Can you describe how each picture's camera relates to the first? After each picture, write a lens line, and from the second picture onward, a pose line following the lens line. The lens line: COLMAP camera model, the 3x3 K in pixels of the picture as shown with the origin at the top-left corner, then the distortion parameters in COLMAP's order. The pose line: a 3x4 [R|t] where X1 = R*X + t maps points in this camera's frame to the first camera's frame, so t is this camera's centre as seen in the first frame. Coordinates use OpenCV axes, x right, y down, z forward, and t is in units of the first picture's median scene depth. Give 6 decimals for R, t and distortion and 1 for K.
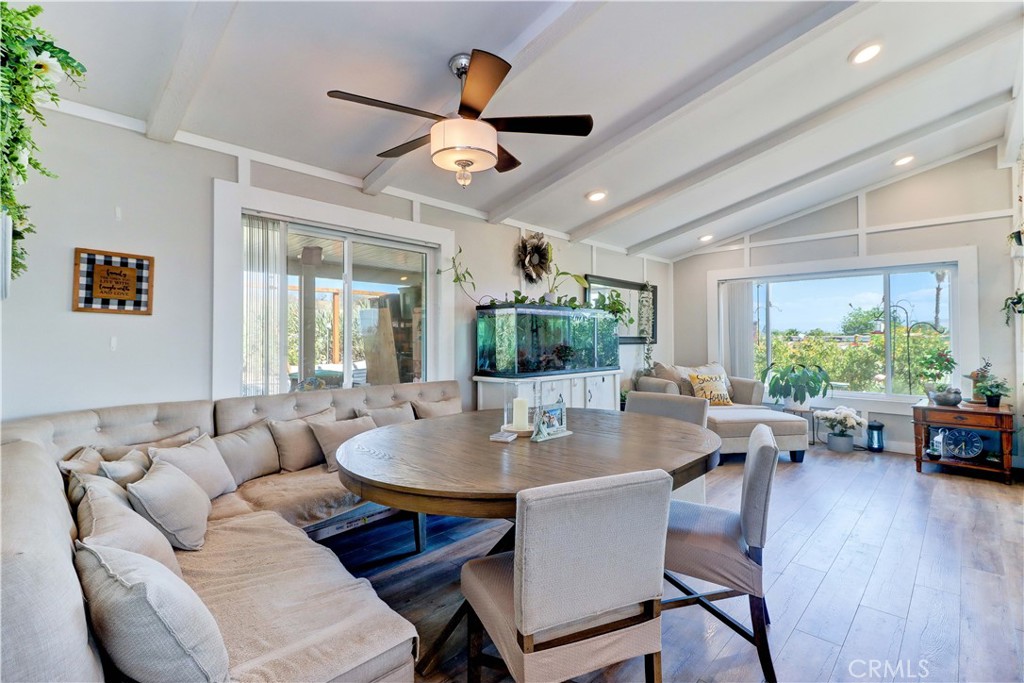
lens RADIAL K [[477.2, 0, 525.1], [0, 477.2, 322.0], [0, 0, 1]] dist [0.007817, -0.007381]
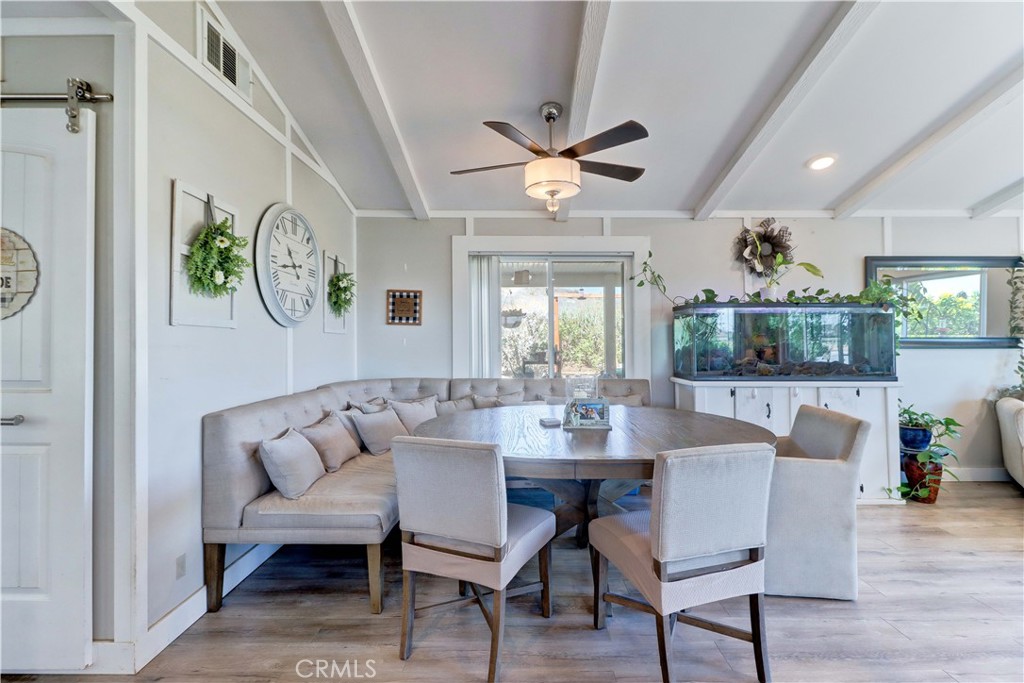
lens RADIAL K [[477.2, 0, 518.7], [0, 477.2, 323.9], [0, 0, 1]] dist [0.007817, -0.007381]
pose [[0.671168, -0.025316, -0.740873, 0.601502], [0.025112, 0.999620, -0.011408, 0.007295], [0.740880, -0.010949, 0.671548, 0.114871]]
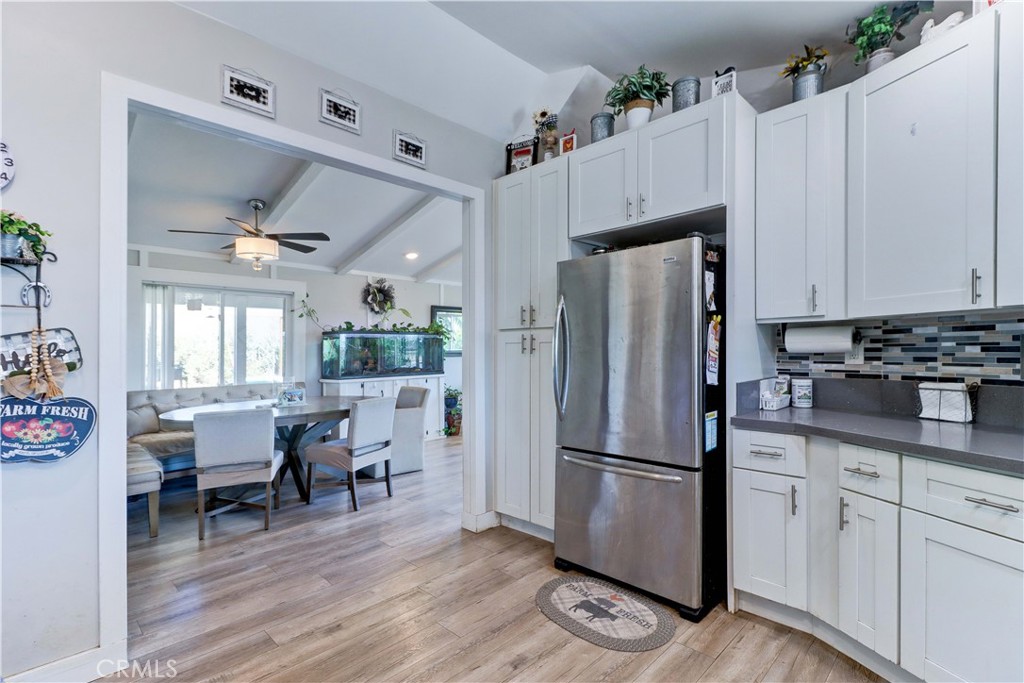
lens RADIAL K [[477.2, 0, 543.9], [0, 477.2, 327.8], [0, 0, 1]] dist [0.007817, -0.007381]
pose [[0.999718, -0.015122, 0.018305, 0.796924], [0.015375, 0.999787, -0.013758, -0.021937], [-0.018093, 0.014035, 0.999738, -0.717362]]
